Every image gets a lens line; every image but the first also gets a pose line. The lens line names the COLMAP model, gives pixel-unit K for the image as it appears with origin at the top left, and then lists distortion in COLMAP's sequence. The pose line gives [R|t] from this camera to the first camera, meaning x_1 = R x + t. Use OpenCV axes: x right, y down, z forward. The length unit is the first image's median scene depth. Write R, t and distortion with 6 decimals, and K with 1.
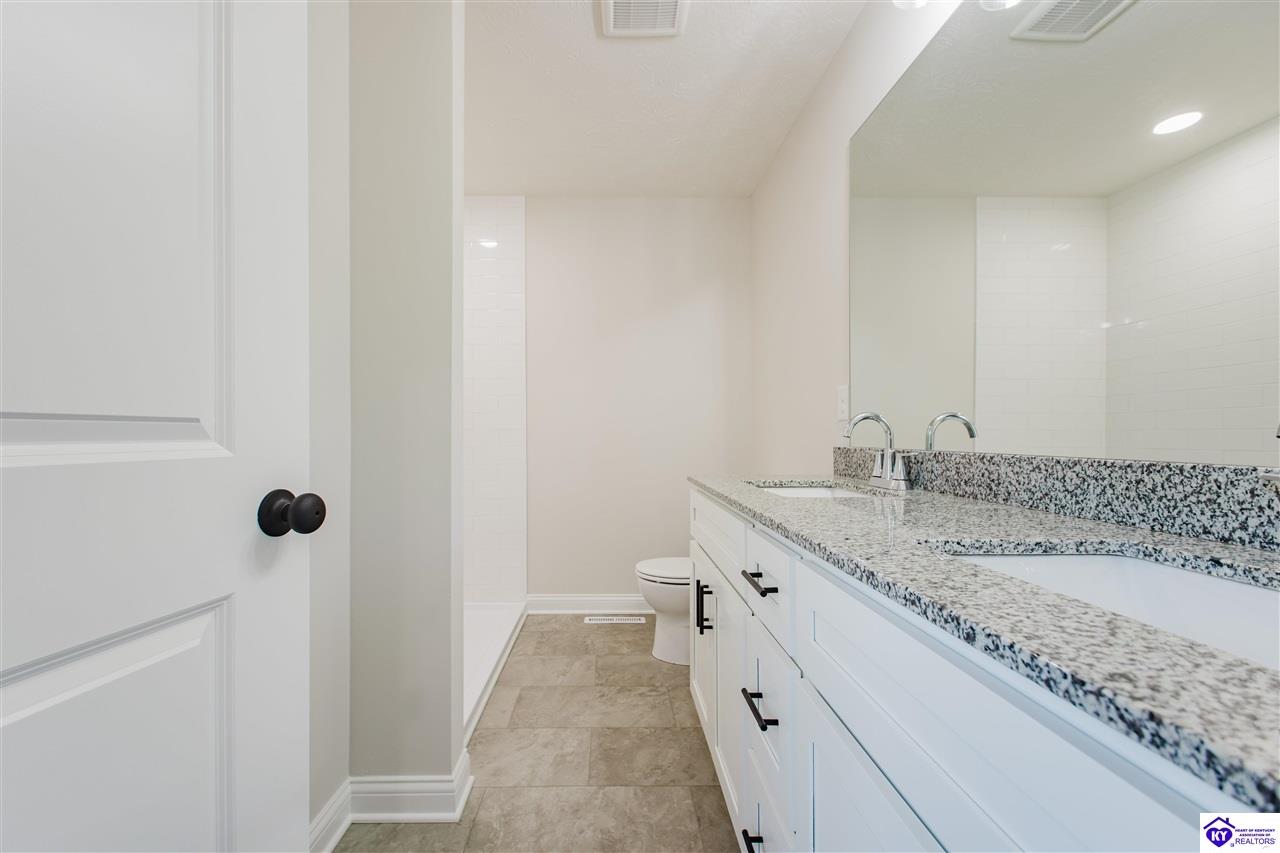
lens RADIAL K [[527.0, 0, 607.2], [0, 527.0, 434.9], [0, 0, 1]] dist [0.012619, -0.001442]
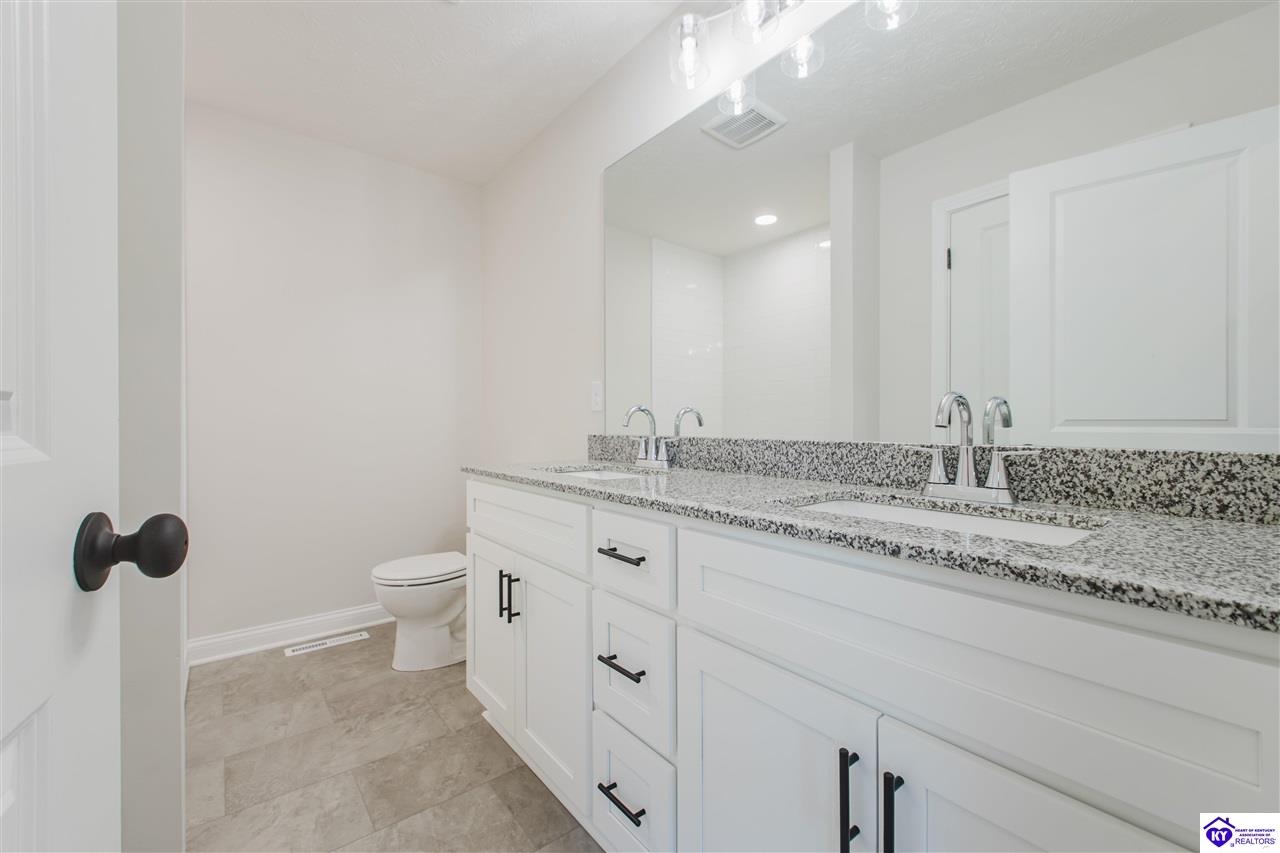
lens RADIAL K [[527.0, 0, 633.3], [0, 527.0, 425.5], [0, 0, 1]] dist [0.012619, -0.001442]
pose [[0.787190, -0.000477, 0.616710, -0.272900], [-0.001405, 0.999996, 0.002567, 0.000011], [-0.616708, -0.002887, 0.787186, 0.072730]]
